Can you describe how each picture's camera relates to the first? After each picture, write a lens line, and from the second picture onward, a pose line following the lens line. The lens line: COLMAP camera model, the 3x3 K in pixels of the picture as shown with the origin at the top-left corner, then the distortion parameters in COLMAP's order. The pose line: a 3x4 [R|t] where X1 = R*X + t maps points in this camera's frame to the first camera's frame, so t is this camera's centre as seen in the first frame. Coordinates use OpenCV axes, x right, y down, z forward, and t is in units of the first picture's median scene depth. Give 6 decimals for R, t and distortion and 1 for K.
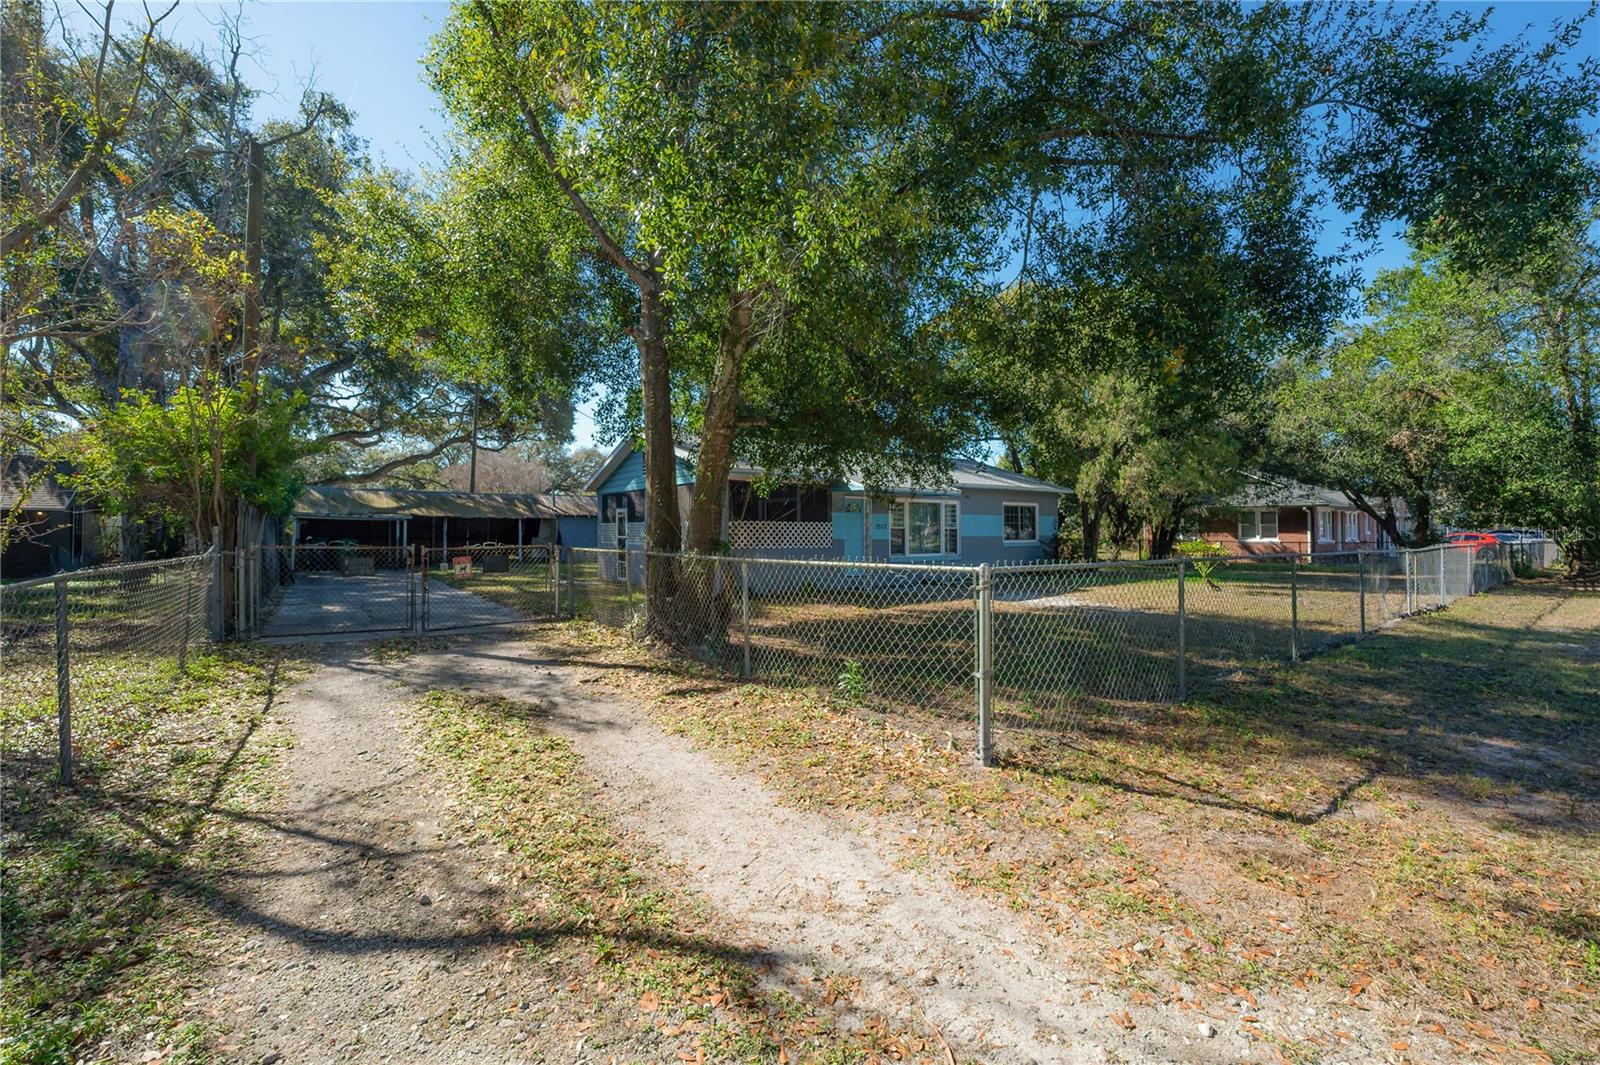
lens RADIAL K [[647.2, 0, 797.0], [0, 647.2, 531.9], [0, 0, 1]] dist [-0.005067, -0.003929]
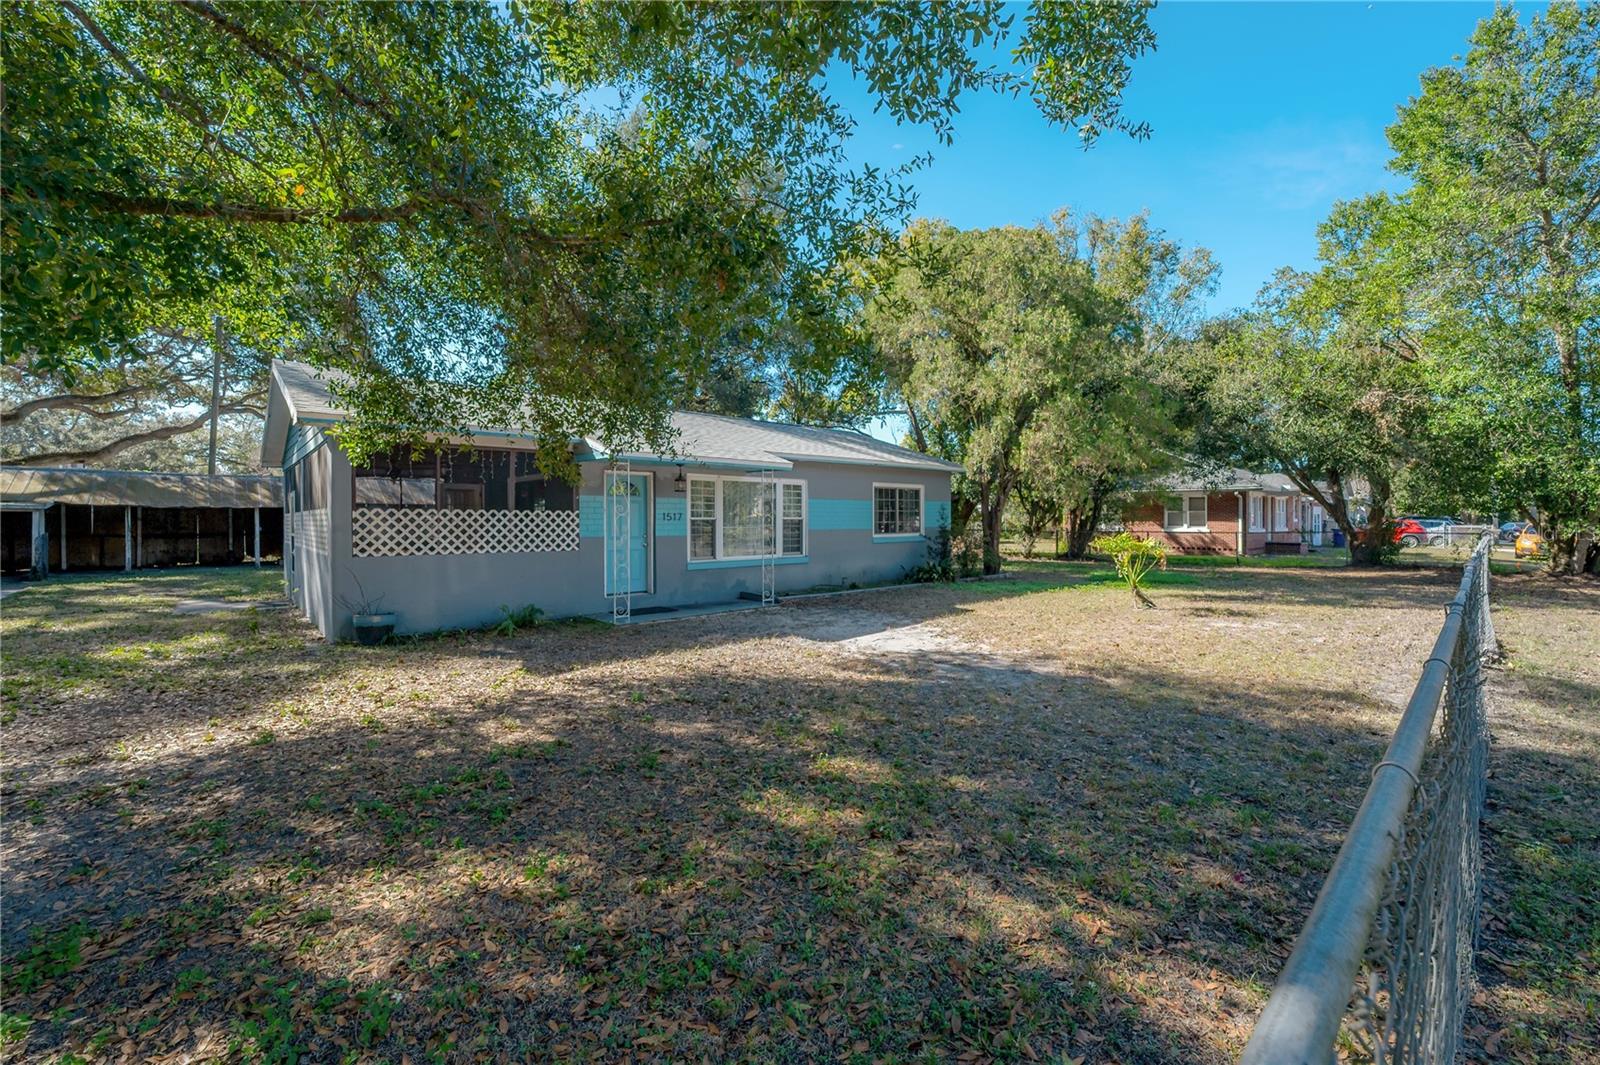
lens RADIAL K [[647.2, 0, 792.7], [0, 647.2, 542.0], [0, 0, 1]] dist [-0.005067, -0.003929]
pose [[0.996225, -0.008345, 0.086403, 0.158172], [0.005576, 0.999465, 0.032230, -0.002242], [-0.086626, -0.031627, 0.995739, 0.259841]]
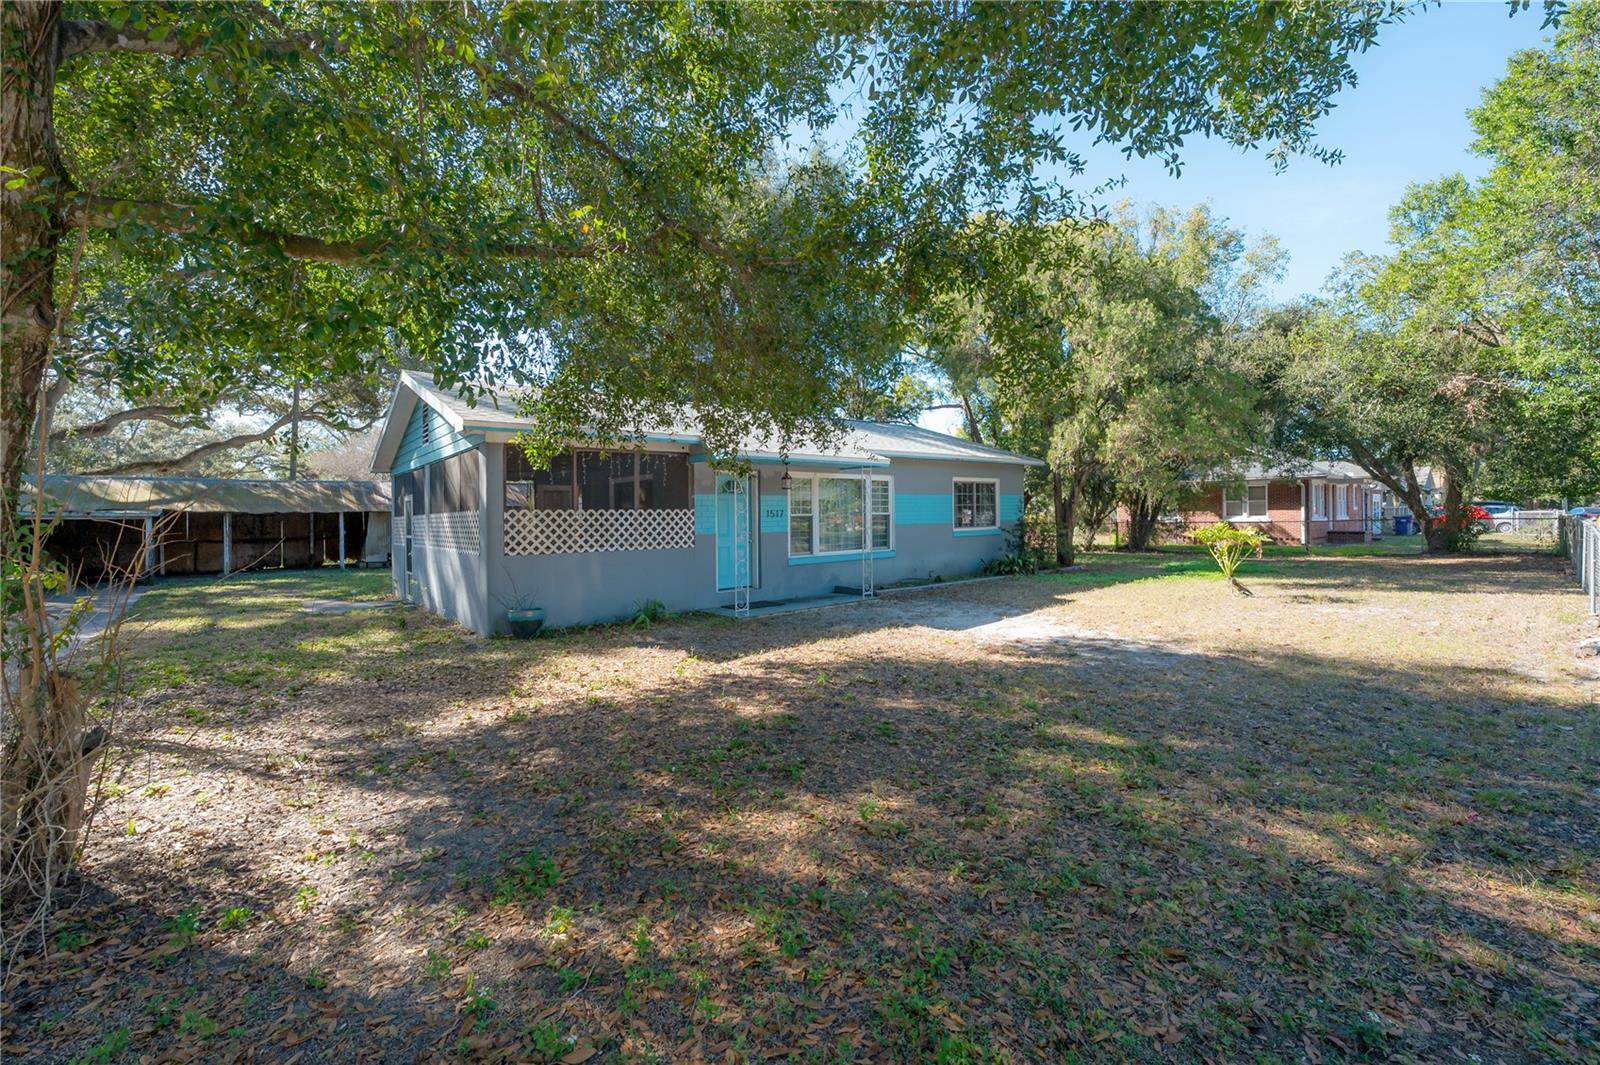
lens RADIAL K [[647.2, 0, 797.2], [0, 647.2, 543.3], [0, 0, 1]] dist [-0.005067, -0.003929]
pose [[0.998659, -0.023377, 0.046203, 0.096927], [0.021568, 0.998996, 0.039269, -0.002500], [-0.047074, -0.038220, 0.998160, 0.241212]]
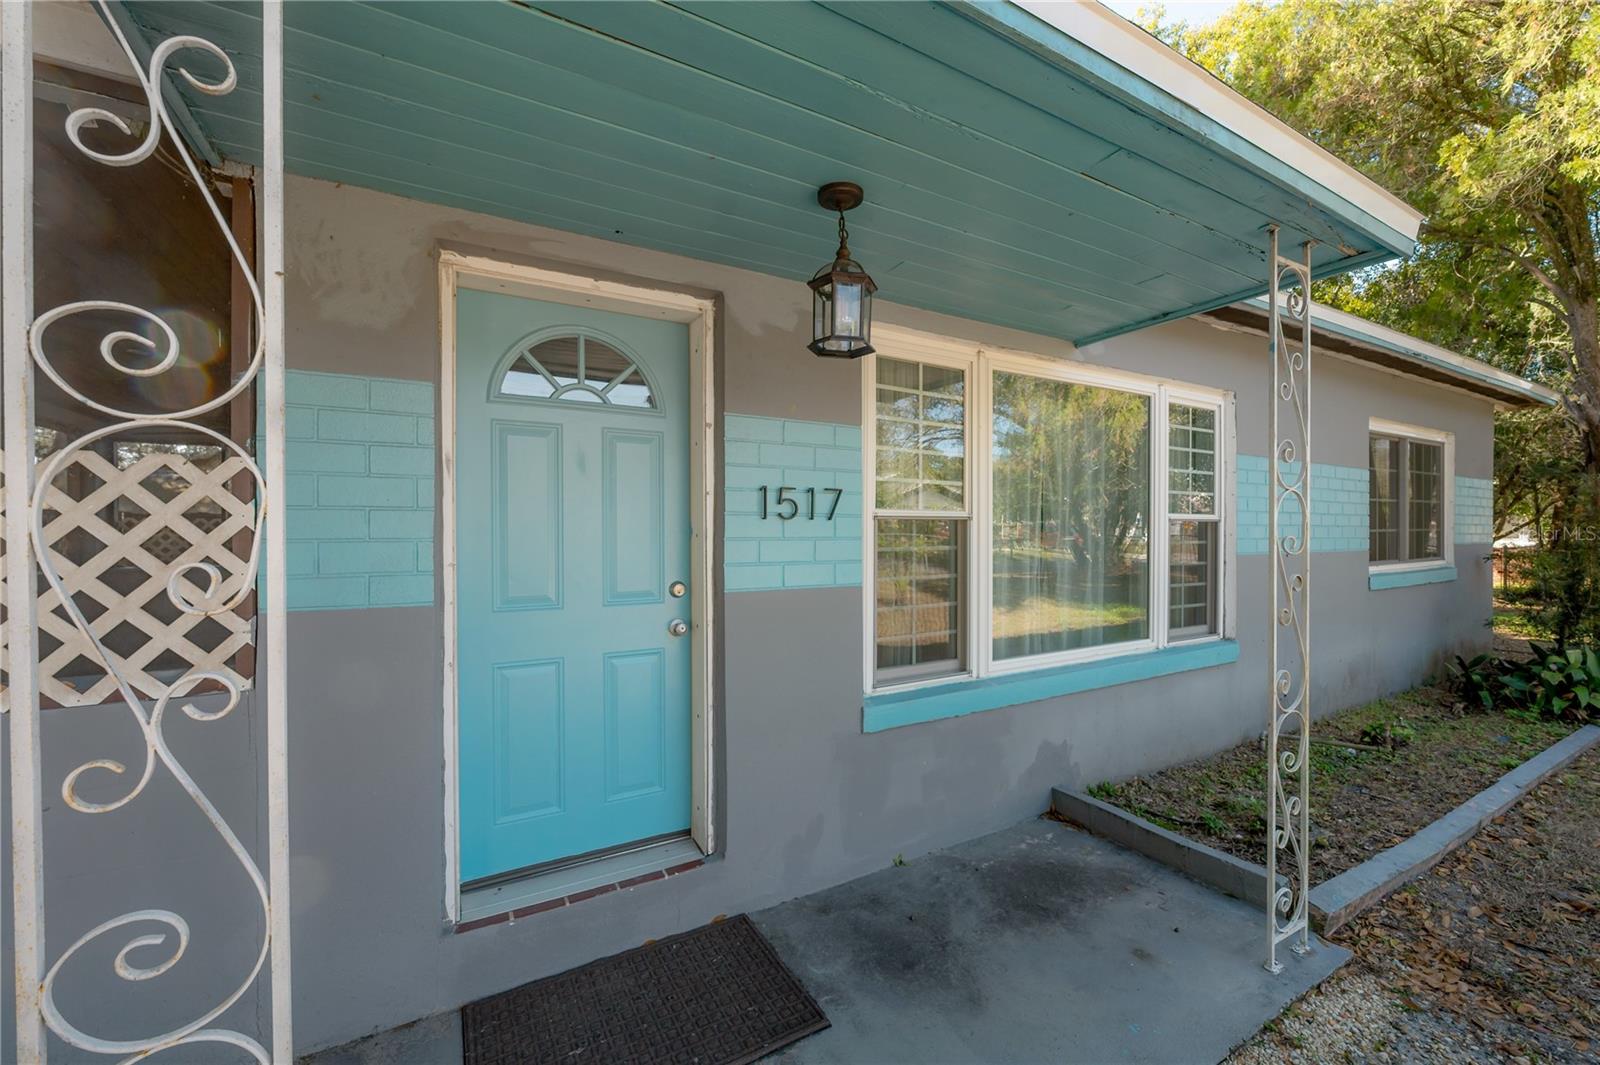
lens RADIAL K [[647.2, 0, 802.3], [0, 647.2, 533.4], [0, 0, 1]] dist [-0.005067, -0.003929]
pose [[0.991273, -0.002423, -0.131804, 0.120837], [0.003253, 0.999976, 0.006086, -0.001583], [0.131786, -0.006461, 0.991257, 0.691144]]
